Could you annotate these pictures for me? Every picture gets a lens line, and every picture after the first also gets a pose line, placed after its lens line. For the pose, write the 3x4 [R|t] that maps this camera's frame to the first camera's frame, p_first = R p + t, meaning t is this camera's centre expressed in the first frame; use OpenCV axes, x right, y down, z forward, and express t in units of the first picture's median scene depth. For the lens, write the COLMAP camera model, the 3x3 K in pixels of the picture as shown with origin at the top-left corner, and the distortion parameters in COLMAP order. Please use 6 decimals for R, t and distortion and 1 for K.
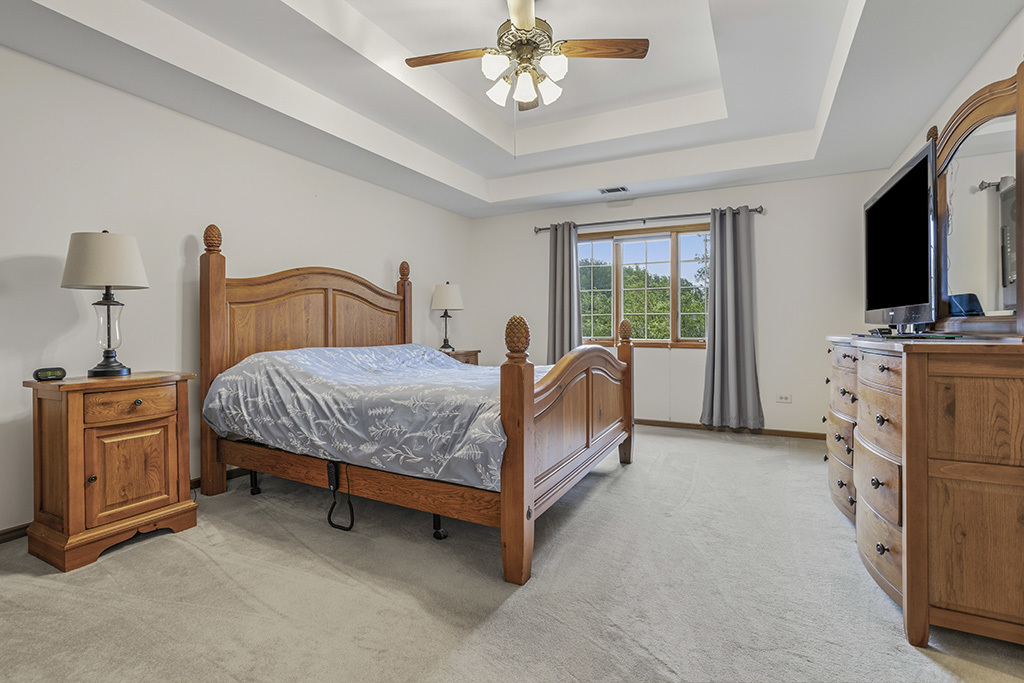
lens RADIAL K [[474.9, 0, 510.0], [0, 474.9, 327.9], [0, 0, 1]] dist [-0.002134, 0.000357]
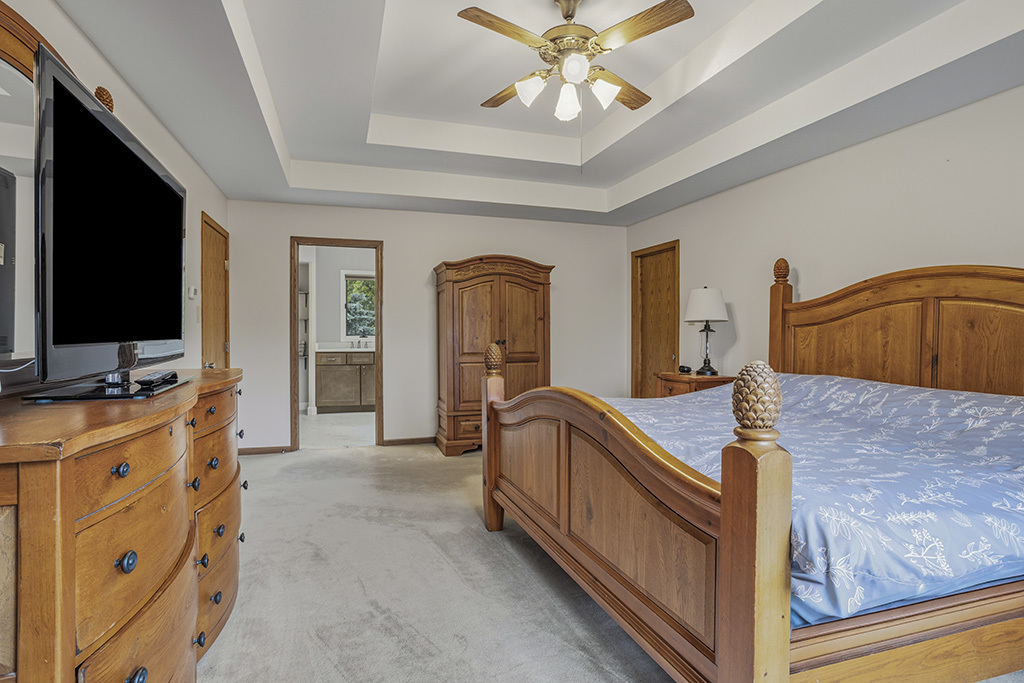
lens RADIAL K [[474.9, 0, 510.0], [0, 474.9, 327.9], [0, 0, 1]] dist [-0.002134, 0.000357]
pose [[-0.661363, -0.001012, -0.750065, 0.635630], [-0.000882, 0.999999, -0.000571, -0.045764], [0.750066, 0.000284, -0.661363, 1.197186]]
